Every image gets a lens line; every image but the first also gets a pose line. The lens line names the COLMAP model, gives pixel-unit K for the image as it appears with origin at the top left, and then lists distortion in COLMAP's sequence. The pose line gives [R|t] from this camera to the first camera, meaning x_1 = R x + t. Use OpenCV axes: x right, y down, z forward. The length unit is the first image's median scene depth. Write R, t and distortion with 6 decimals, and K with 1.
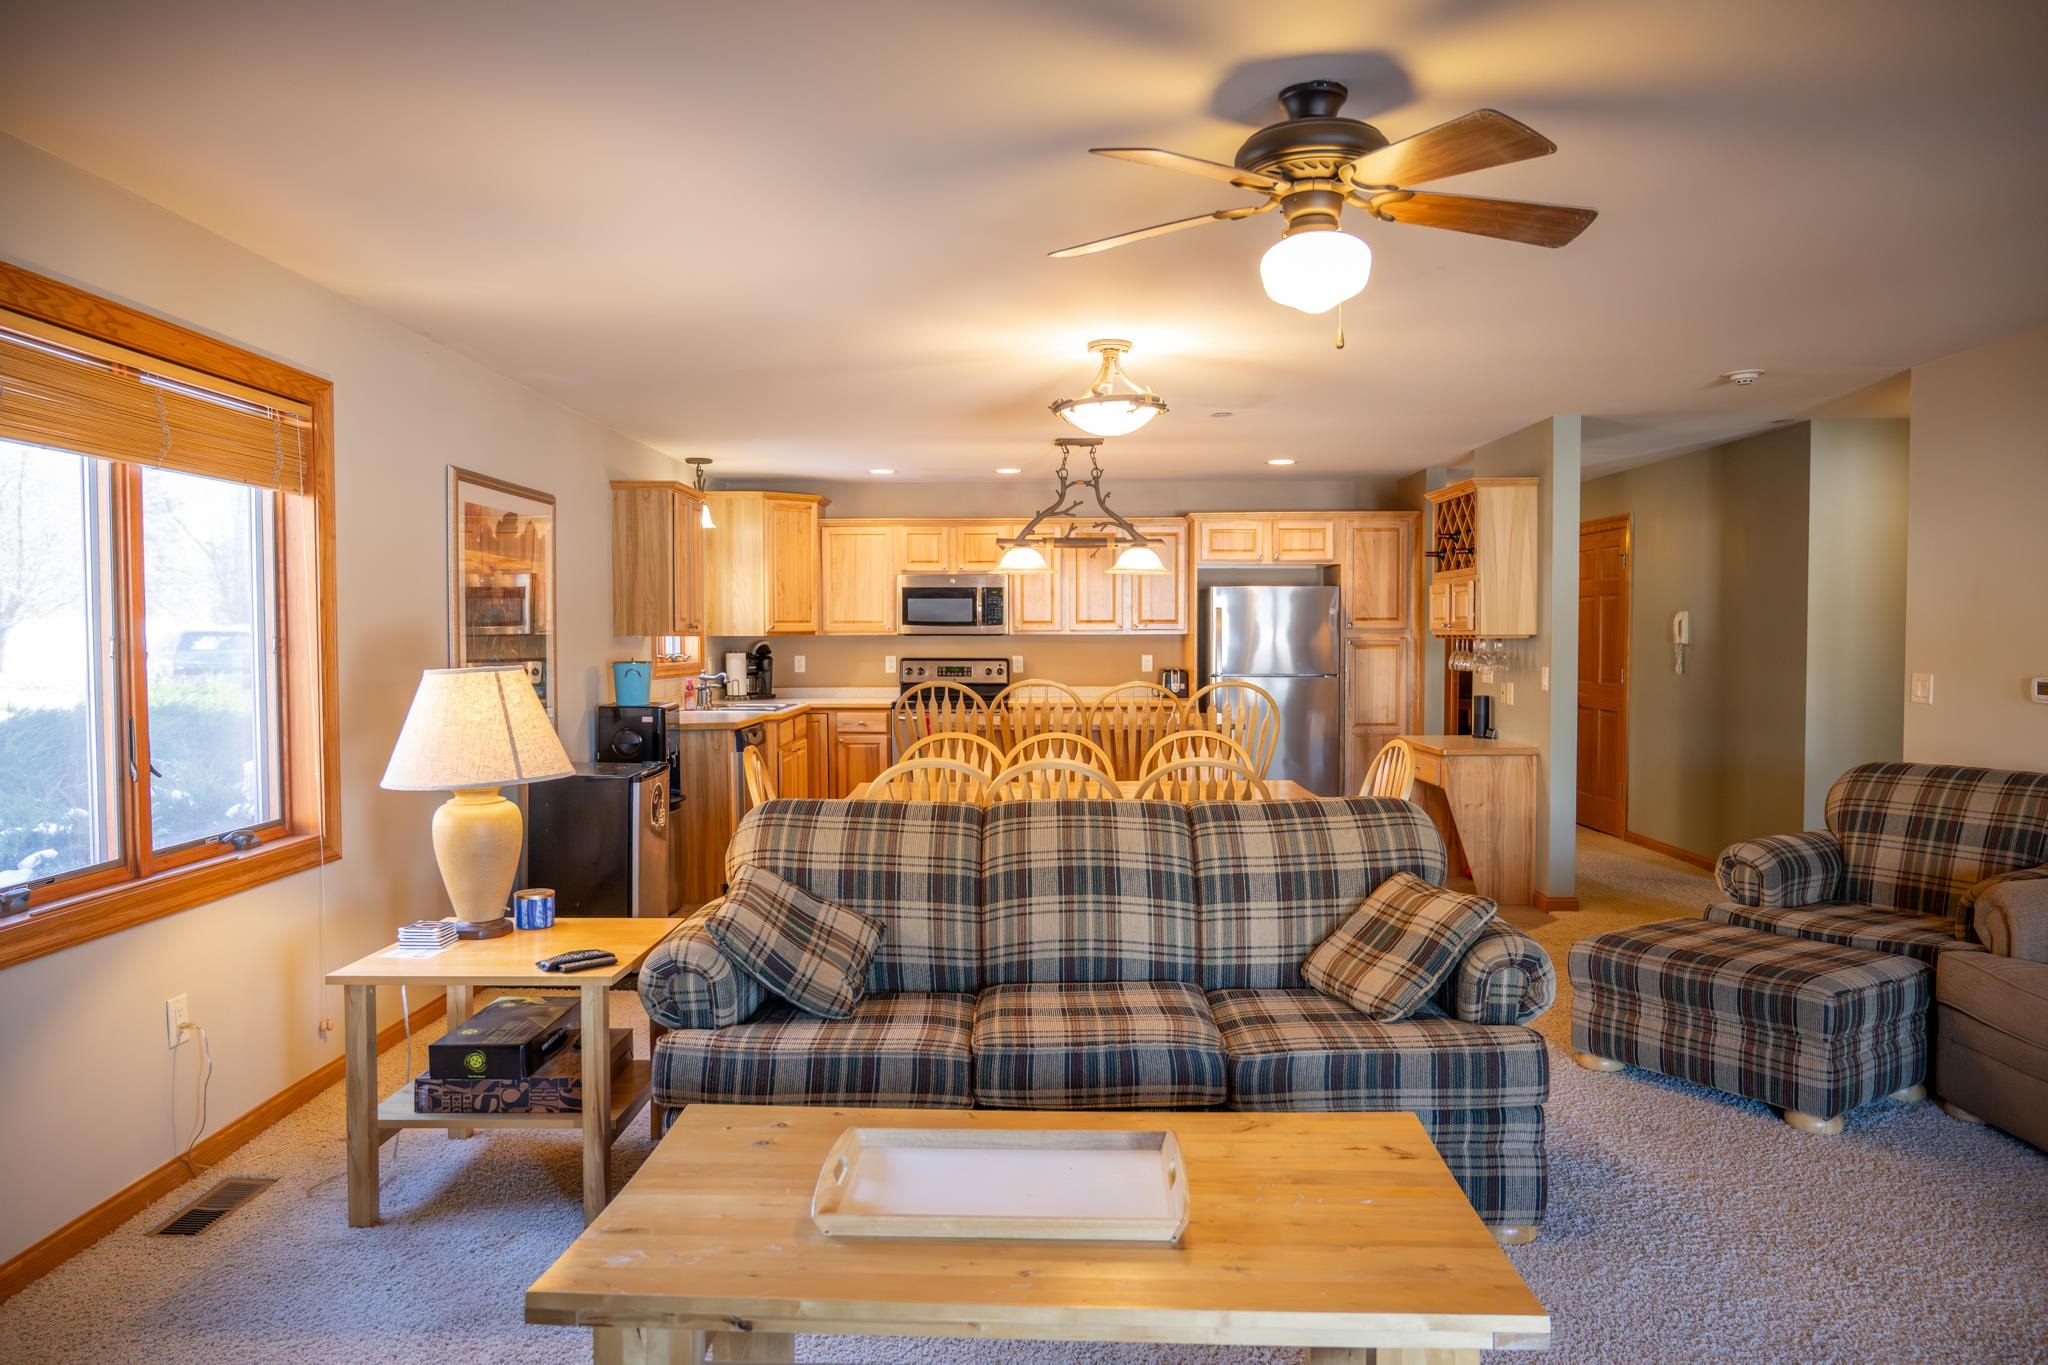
lens RADIAL K [[1368.3, 0, 1036.1], [0, 1368.3, 684.0], [0, 0, 1]] dist [-0.002547, -0.001187]
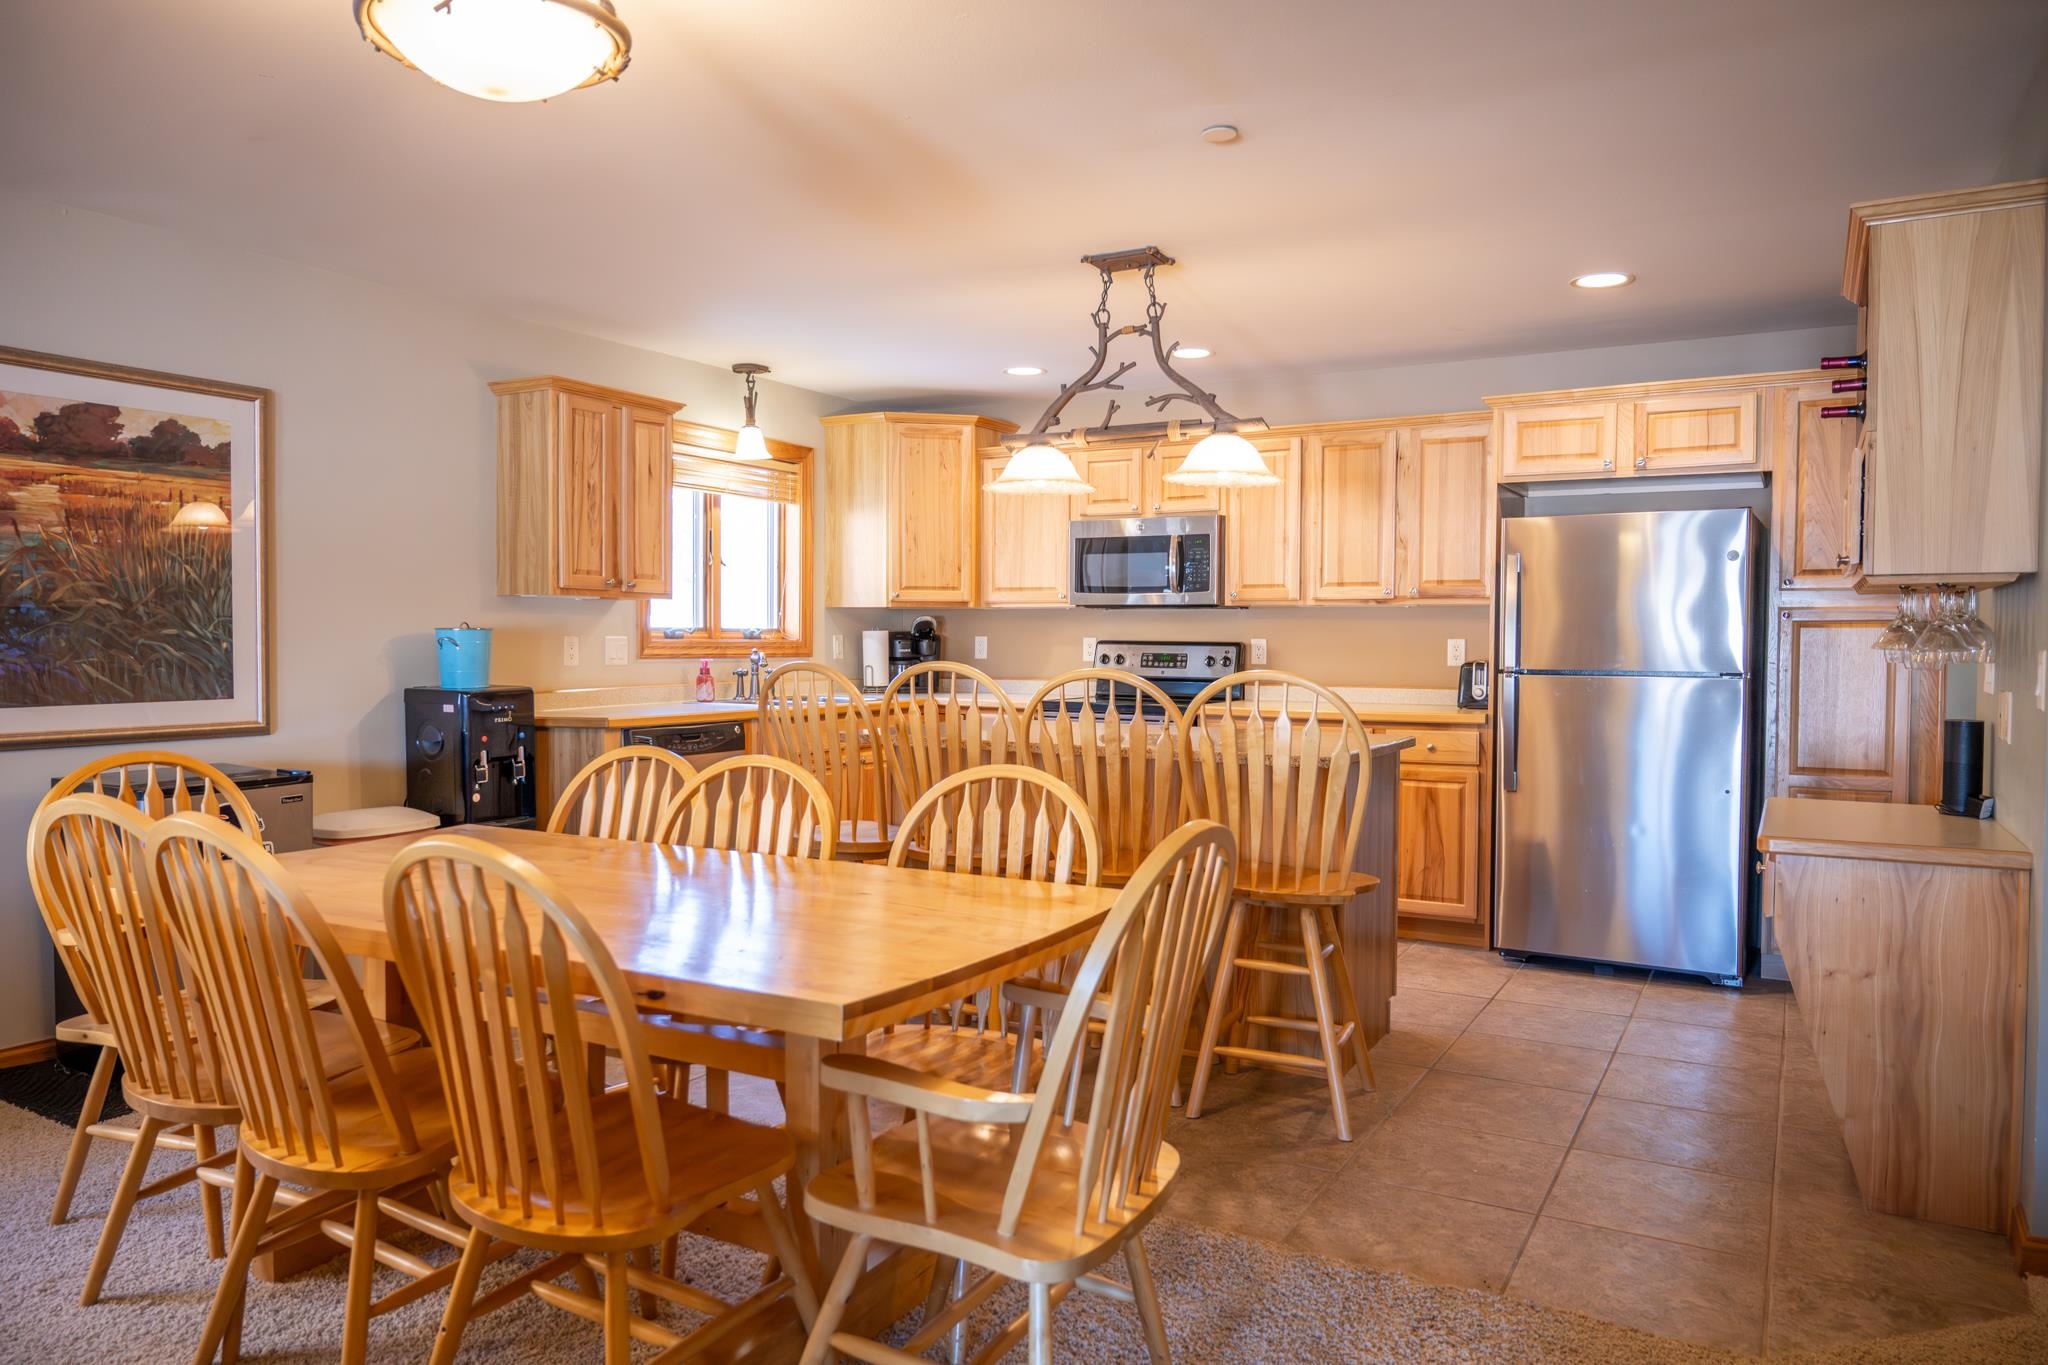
lens RADIAL K [[1368.3, 0, 1036.1], [0, 1368.3, 684.0], [0, 0, 1]] dist [-0.002547, -0.001187]
pose [[0.871453, 0.023543, -0.489913, 0.238715], [-0.025887, 0.999663, 0.001992, 0.003265], [0.489795, 0.010947, 0.871769, 0.391940]]
